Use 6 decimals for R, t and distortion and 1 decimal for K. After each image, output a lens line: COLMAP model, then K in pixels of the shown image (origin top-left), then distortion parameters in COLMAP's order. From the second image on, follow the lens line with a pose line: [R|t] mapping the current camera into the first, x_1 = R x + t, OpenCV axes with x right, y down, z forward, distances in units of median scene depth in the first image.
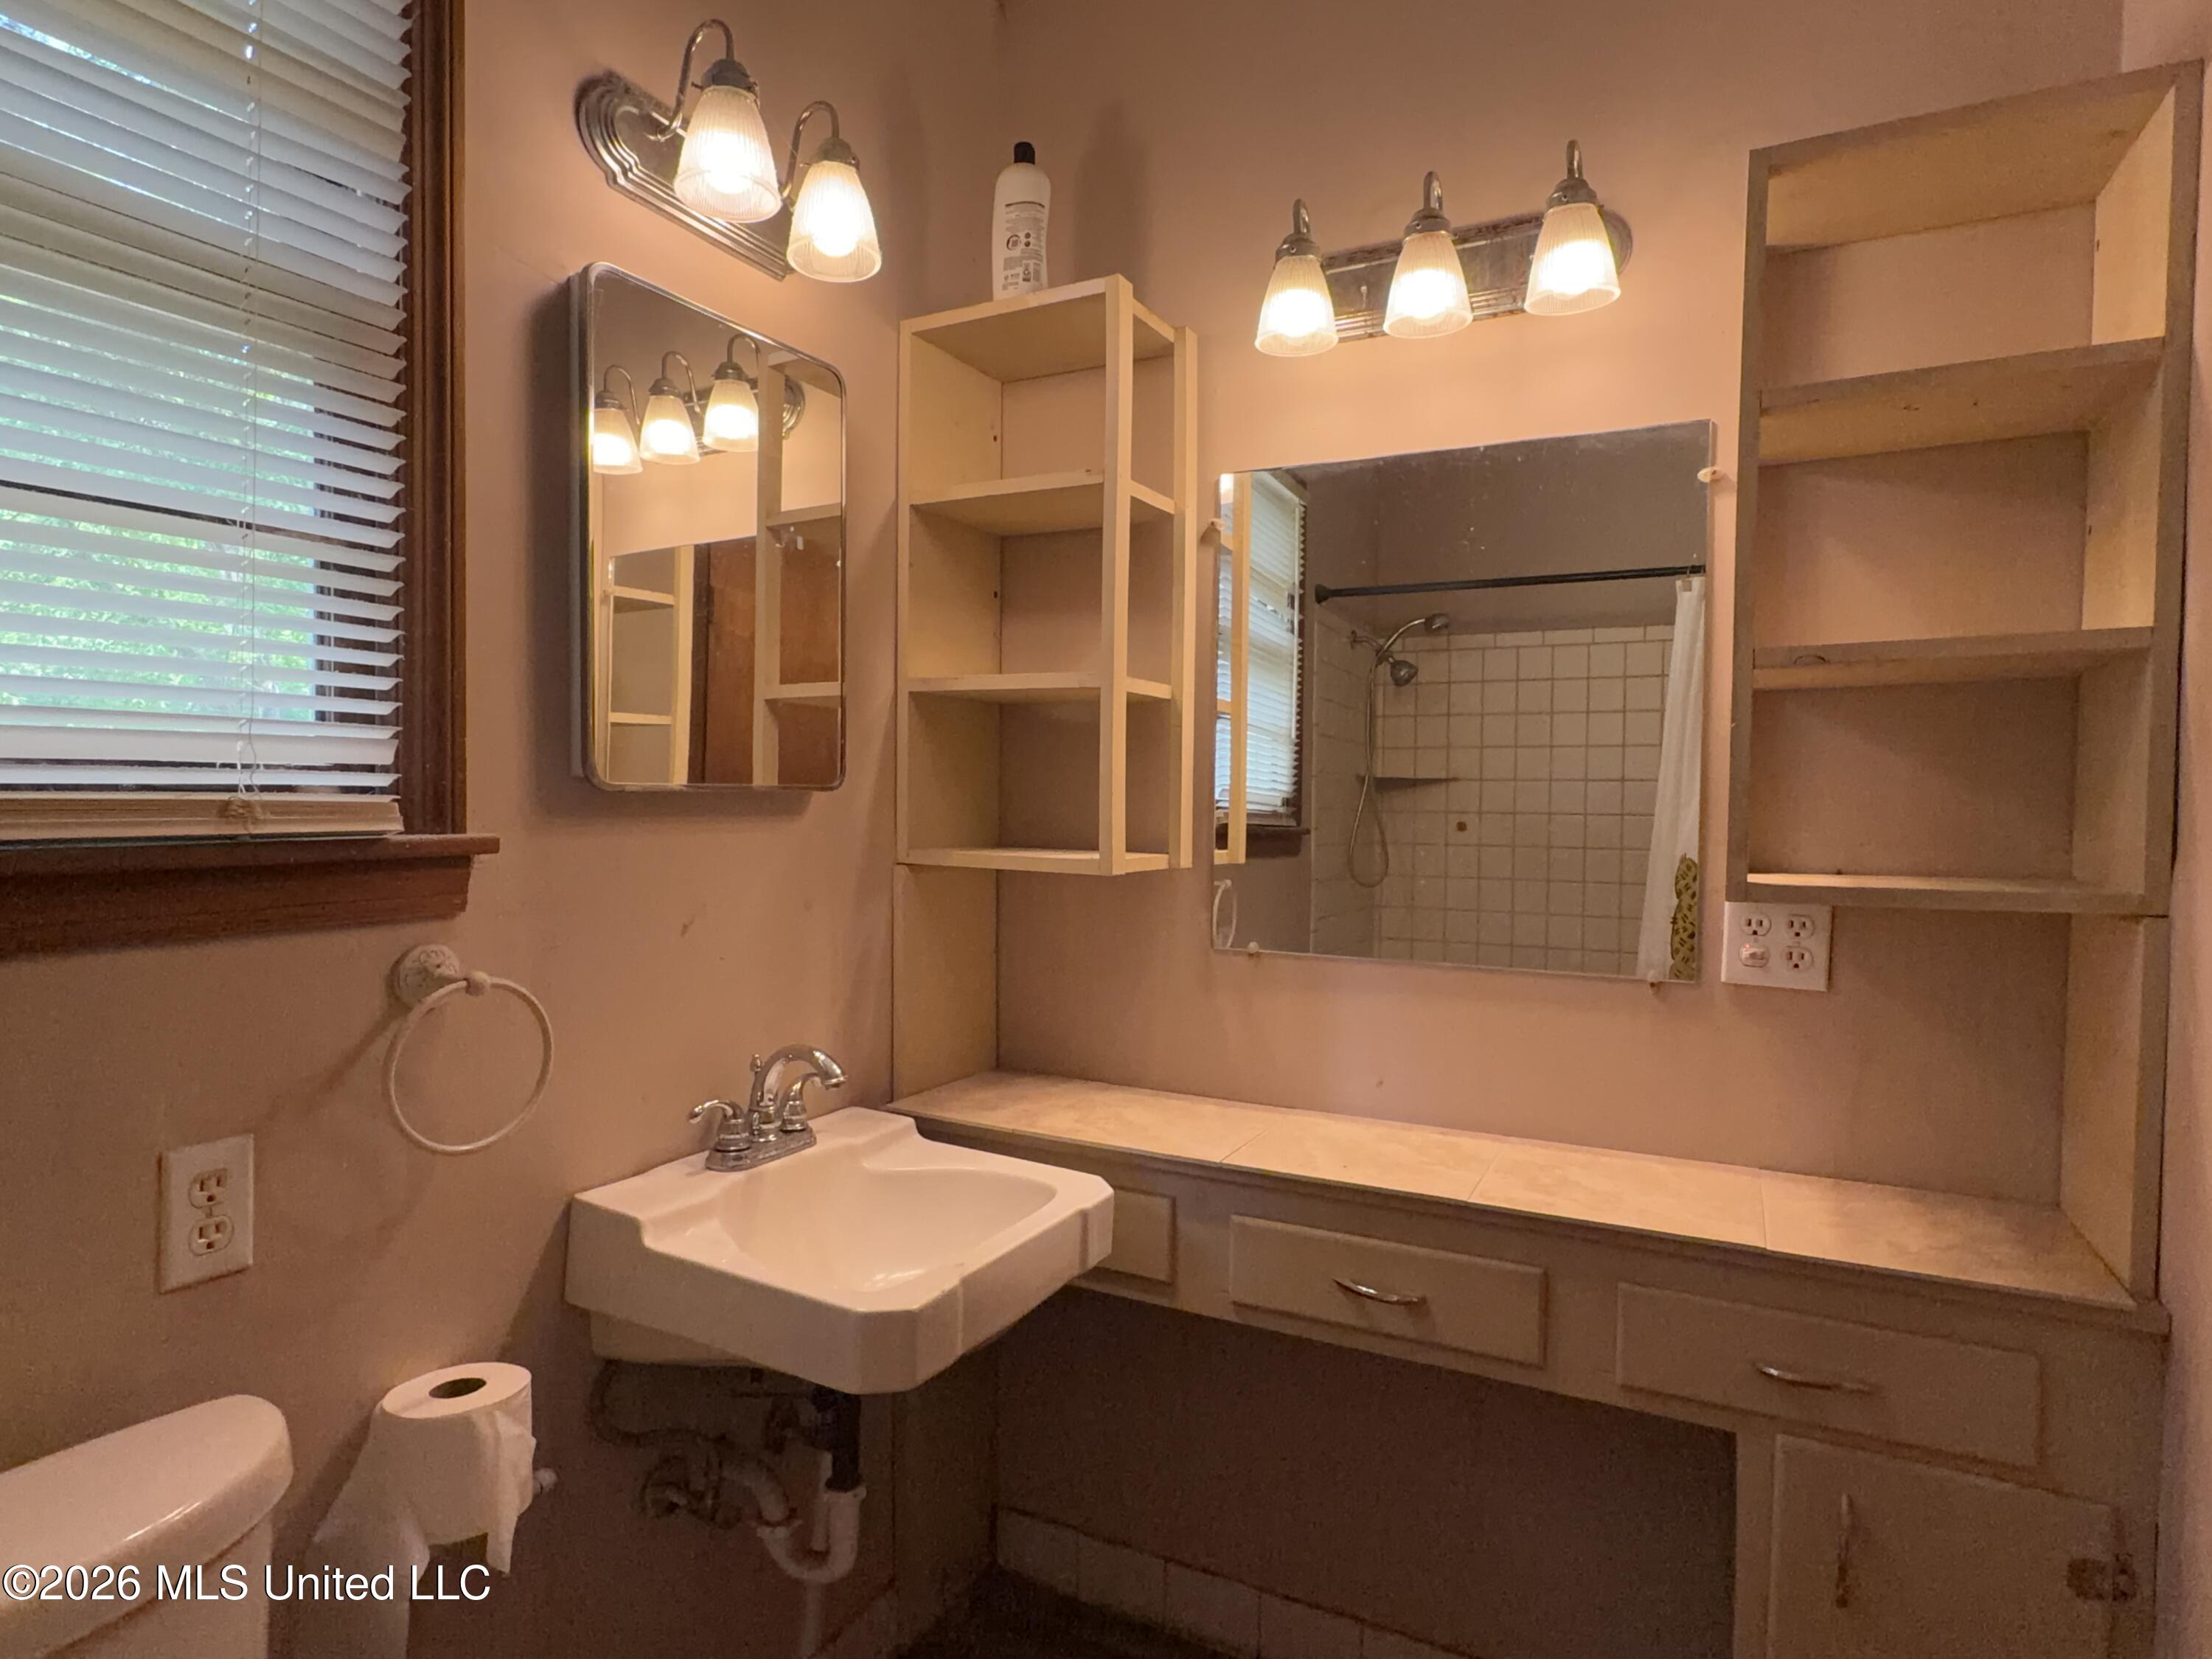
lens RADIAL K [[1242.7, 0, 1113.0], [0, 1242.7, 826.0], [0, 0, 1]] dist [-0.001109, -0.000431]
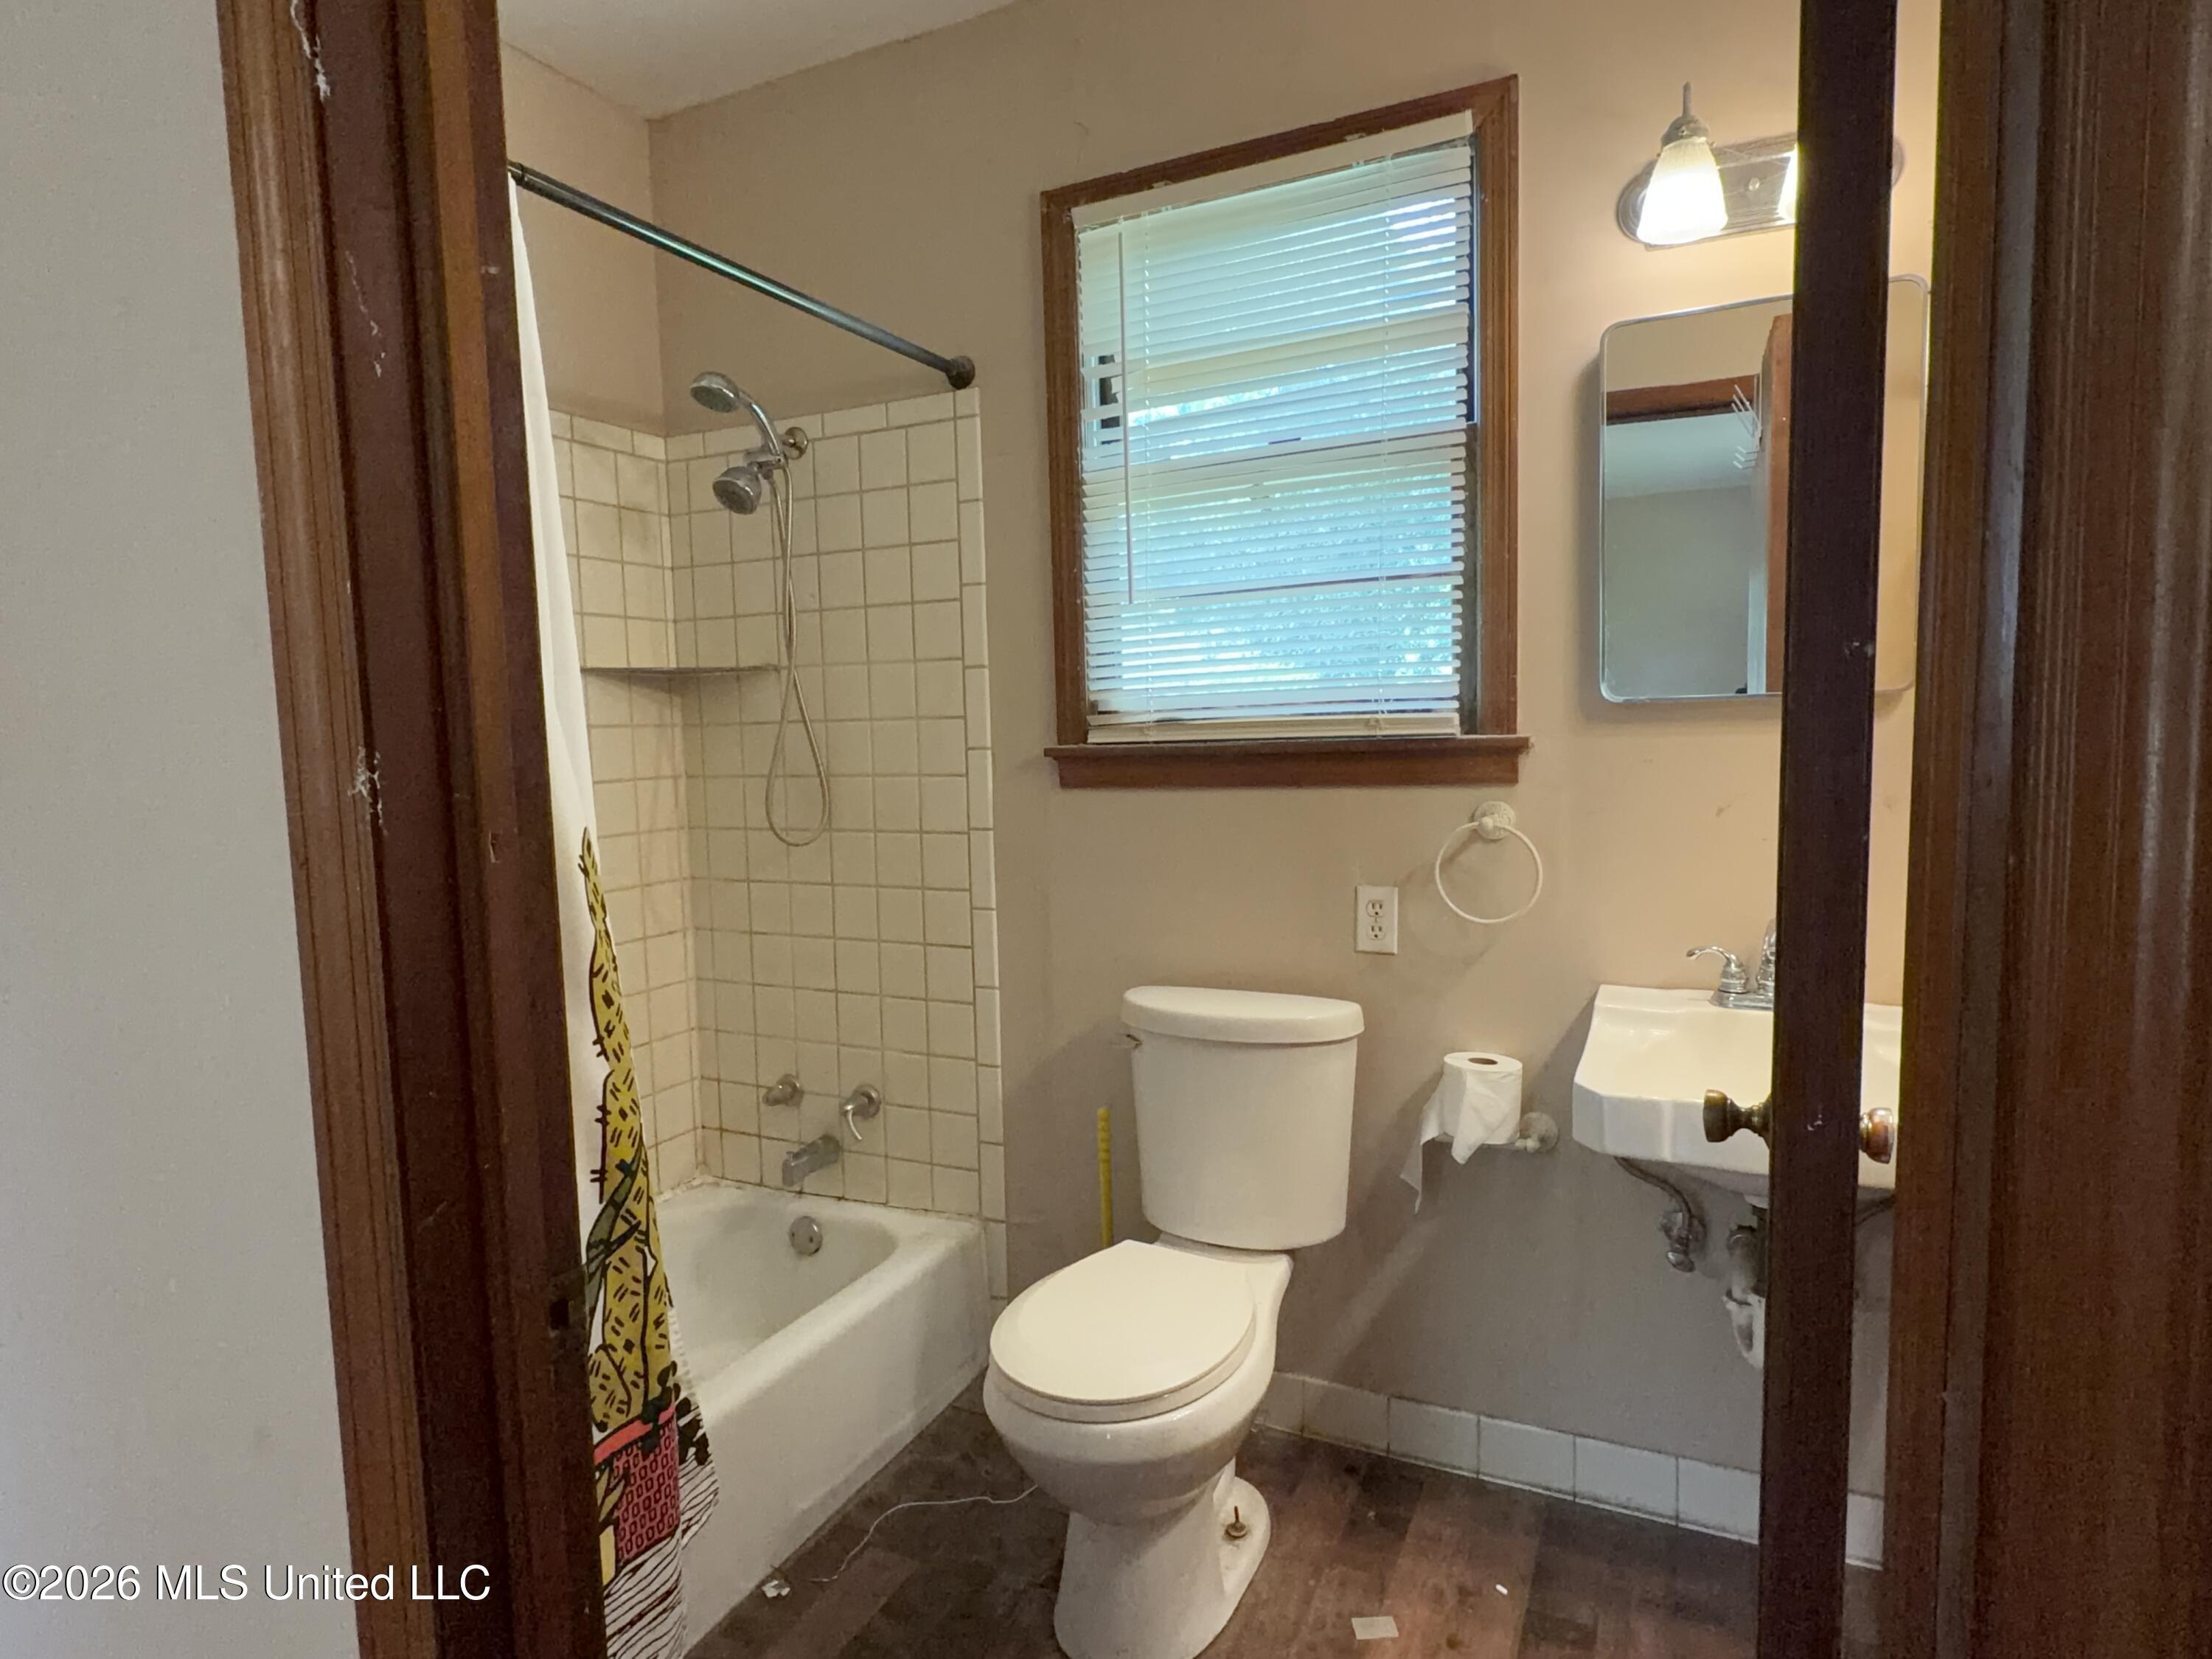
lens RADIAL K [[1242.7, 0, 1110.2], [0, 1242.7, 834.1], [0, 0, 1]] dist [-0.001109, -0.000431]
pose [[0.026970, 0.075765, -0.996761, 1.176925], [0.005759, 0.997095, 0.075947, 0.009545], [0.999620, -0.007788, 0.026456, 0.462725]]
